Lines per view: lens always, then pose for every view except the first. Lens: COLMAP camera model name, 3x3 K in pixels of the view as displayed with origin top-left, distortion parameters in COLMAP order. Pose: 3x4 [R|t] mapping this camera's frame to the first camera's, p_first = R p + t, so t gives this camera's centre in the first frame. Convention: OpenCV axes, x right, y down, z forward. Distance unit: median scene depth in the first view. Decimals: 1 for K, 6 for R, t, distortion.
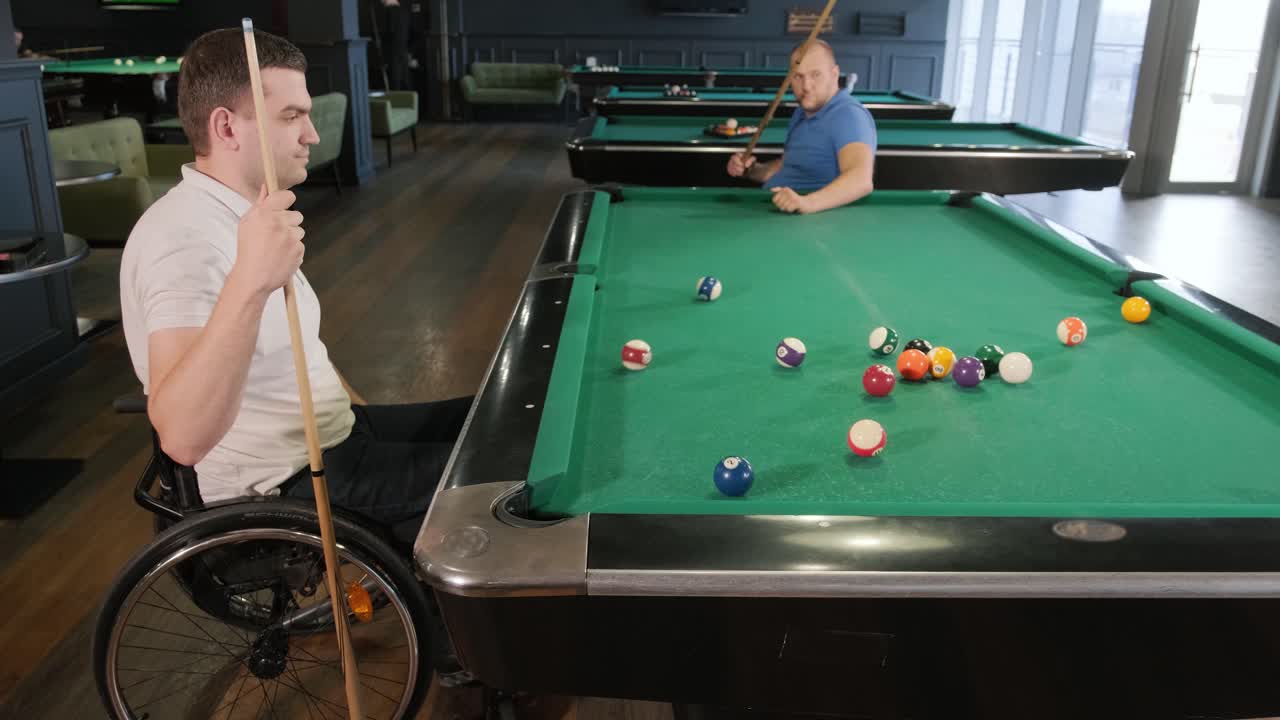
lens RADIAL K [[1032.3, 0, 640.0], [0, 1032.3, 360.0], [0, 0, 1]] dist [-0.001150, -0.001926]
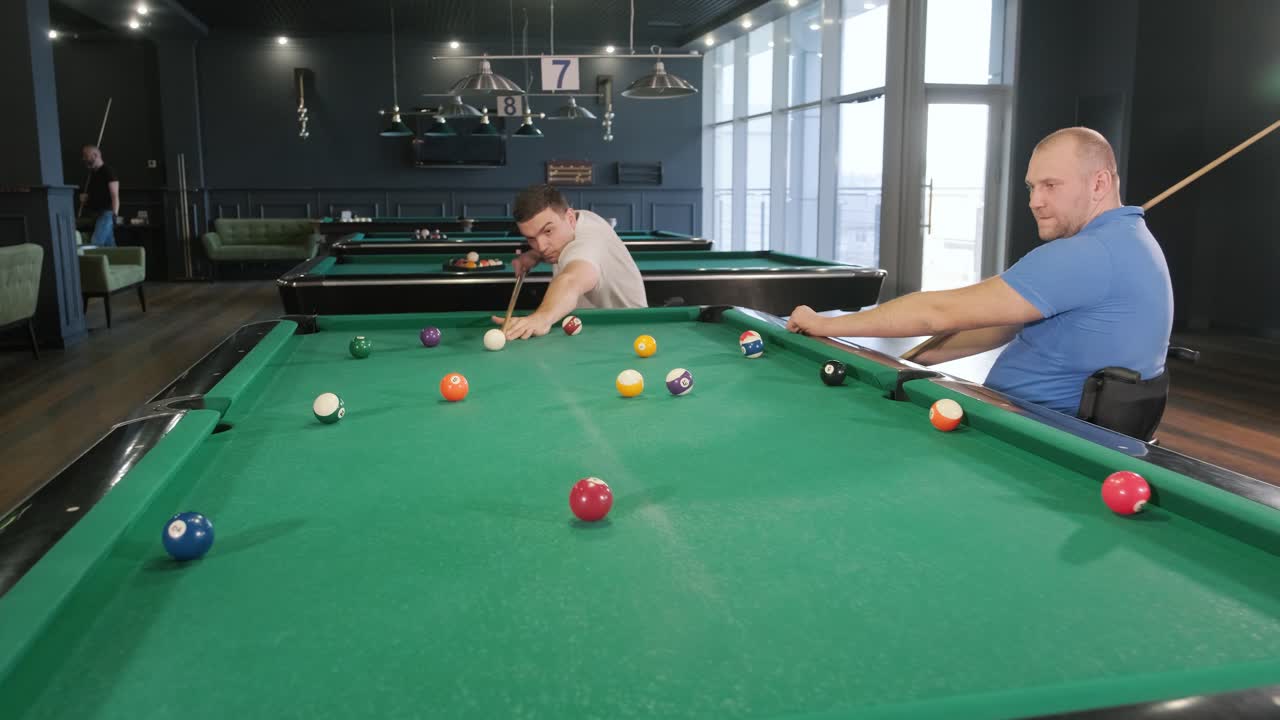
lens RADIAL K [[986.2, 0, 640.0], [0, 986.2, 360.0], [0, 0, 1]] dist [-0.002187, -0.002980]
pose [[0.980018, -0.043473, 0.194102, 0.042674], [0.074049, 0.985422, -0.153167, 0.004612], [-0.184614, 0.164480, 0.968950, 0.098391]]
